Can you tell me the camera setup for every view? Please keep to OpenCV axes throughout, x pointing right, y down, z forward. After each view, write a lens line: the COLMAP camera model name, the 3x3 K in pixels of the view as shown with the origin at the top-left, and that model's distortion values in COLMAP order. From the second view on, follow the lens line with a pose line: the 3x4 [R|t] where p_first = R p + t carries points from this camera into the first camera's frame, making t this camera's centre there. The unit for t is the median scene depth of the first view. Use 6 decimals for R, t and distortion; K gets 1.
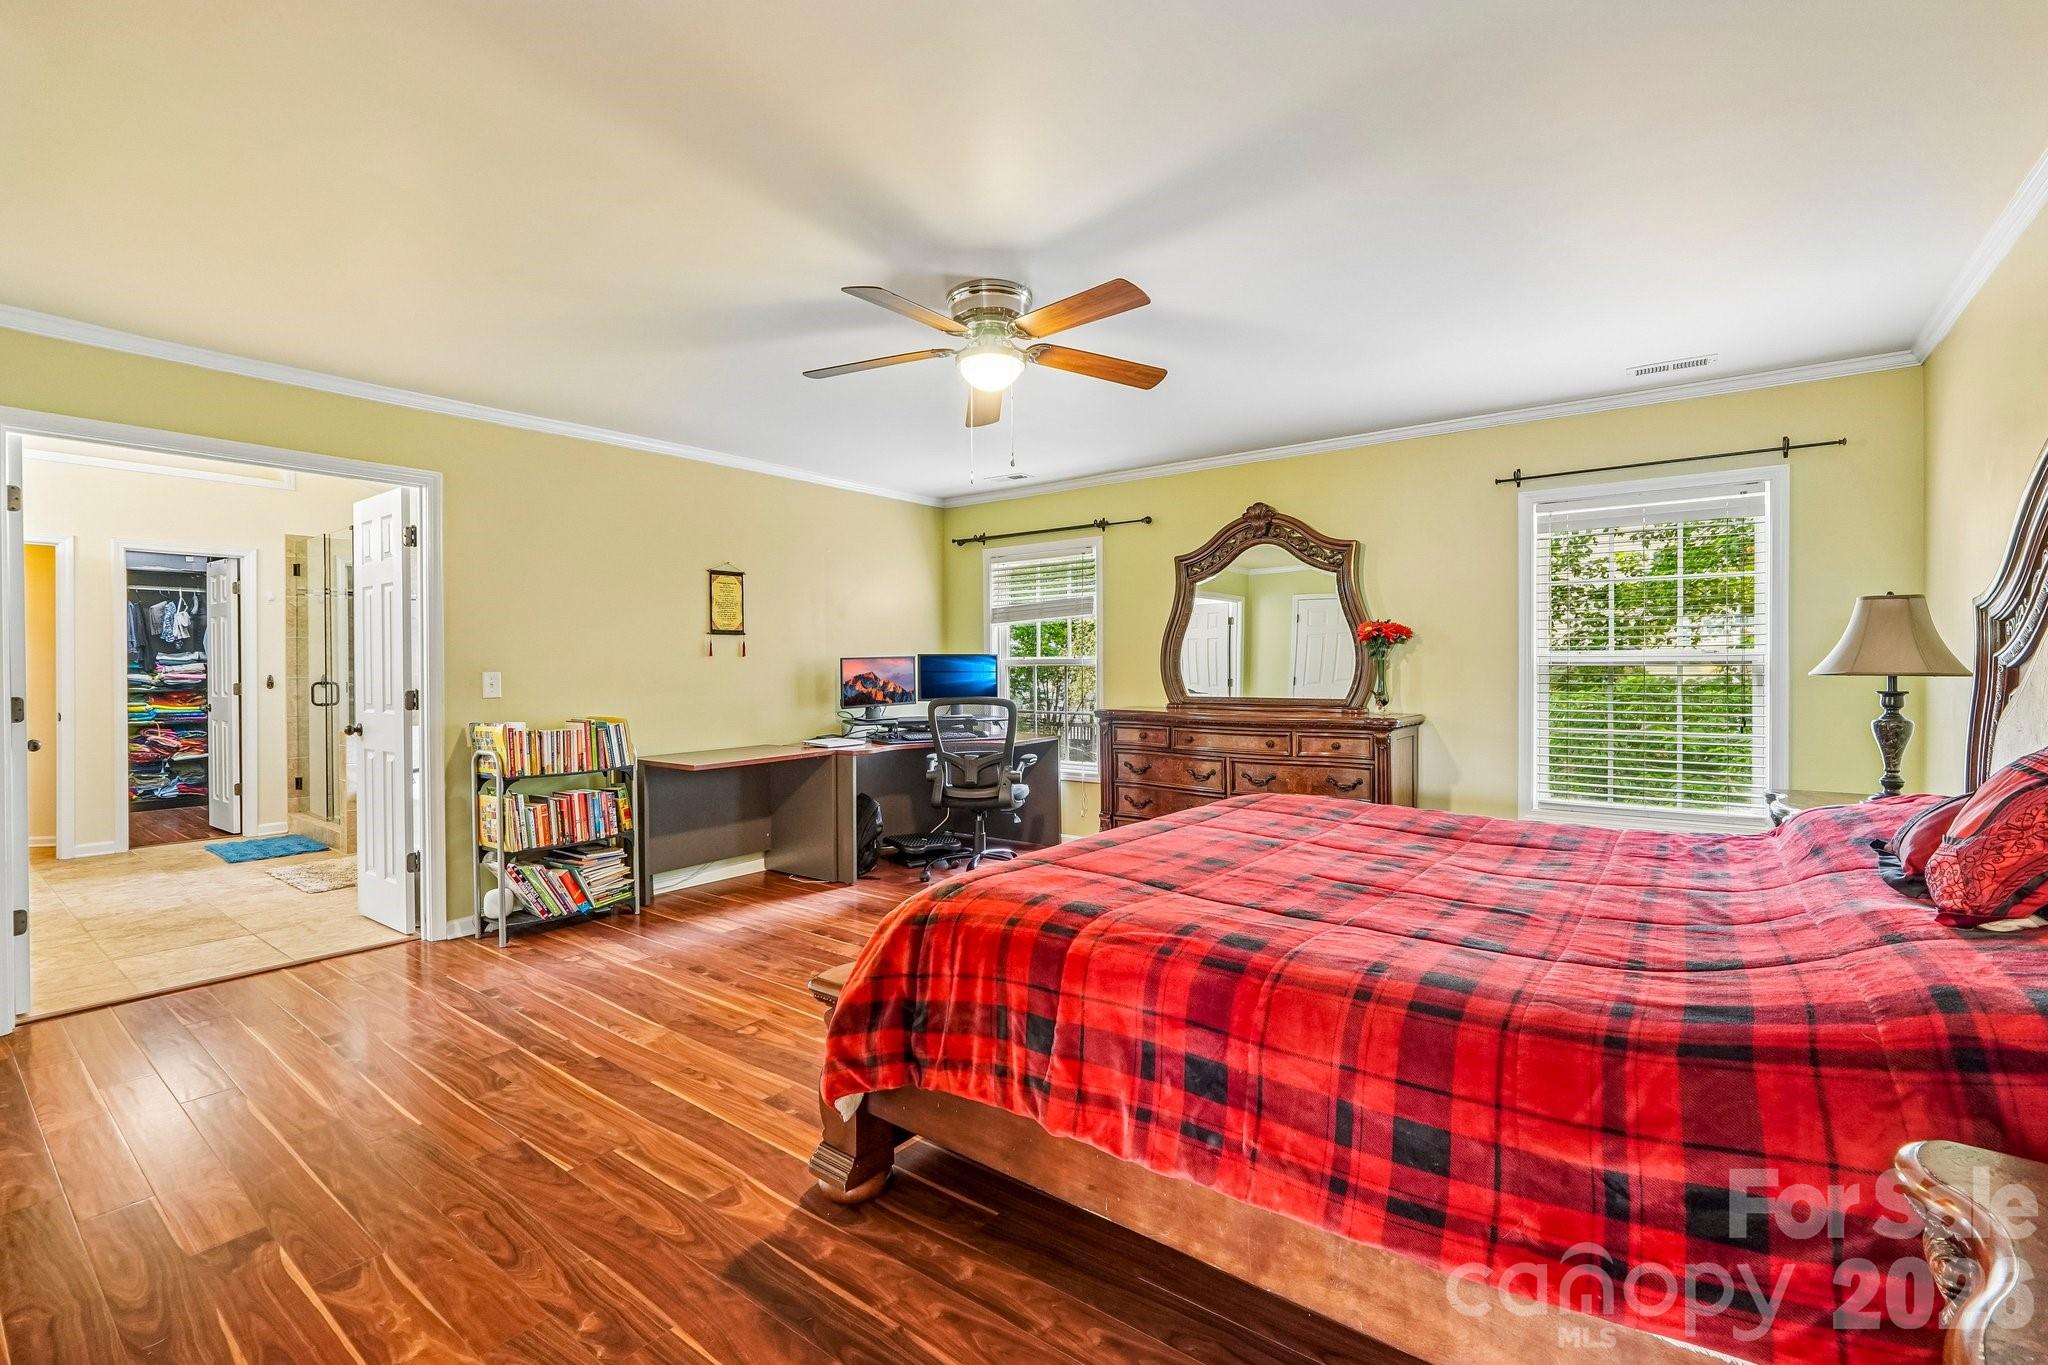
lens RADIAL K [[883.1, 0, 1041.1], [0, 883.1, 670.4], [0, 0, 1]] dist [-0.014183, 0.005049]
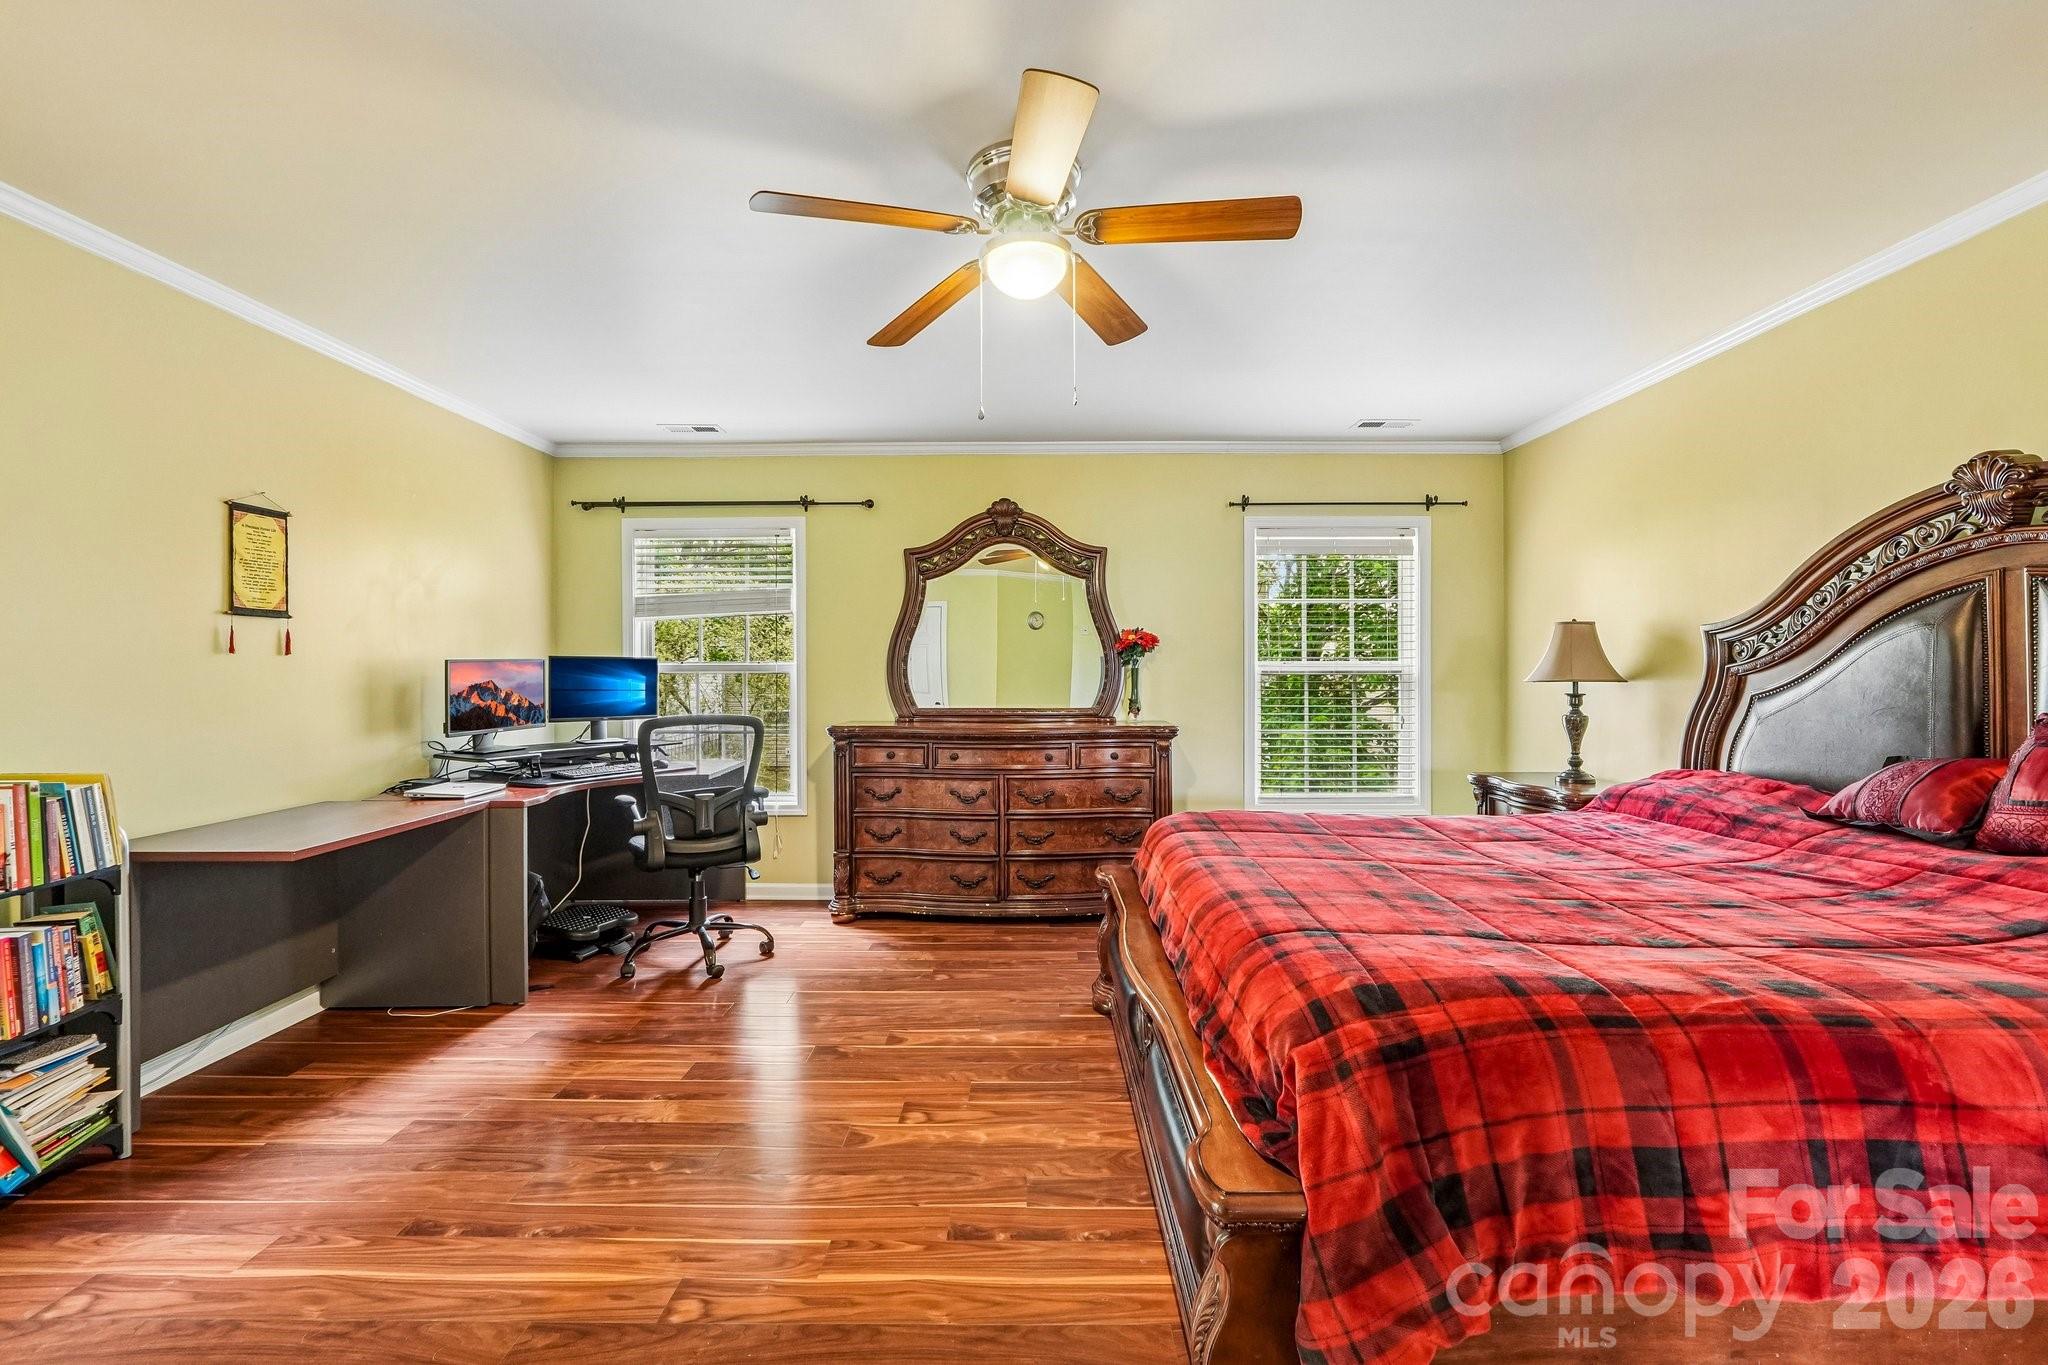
lens RADIAL K [[883.1, 0, 1025.3], [0, 883.1, 669.0], [0, 0, 1]] dist [-0.014183, 0.005049]
pose [[0.808197, 0.006185, 0.588880, -0.296015], [0.001137, 0.999927, -0.012063, 0.001245], [-0.588911, 0.010419, 0.808131, 0.246742]]
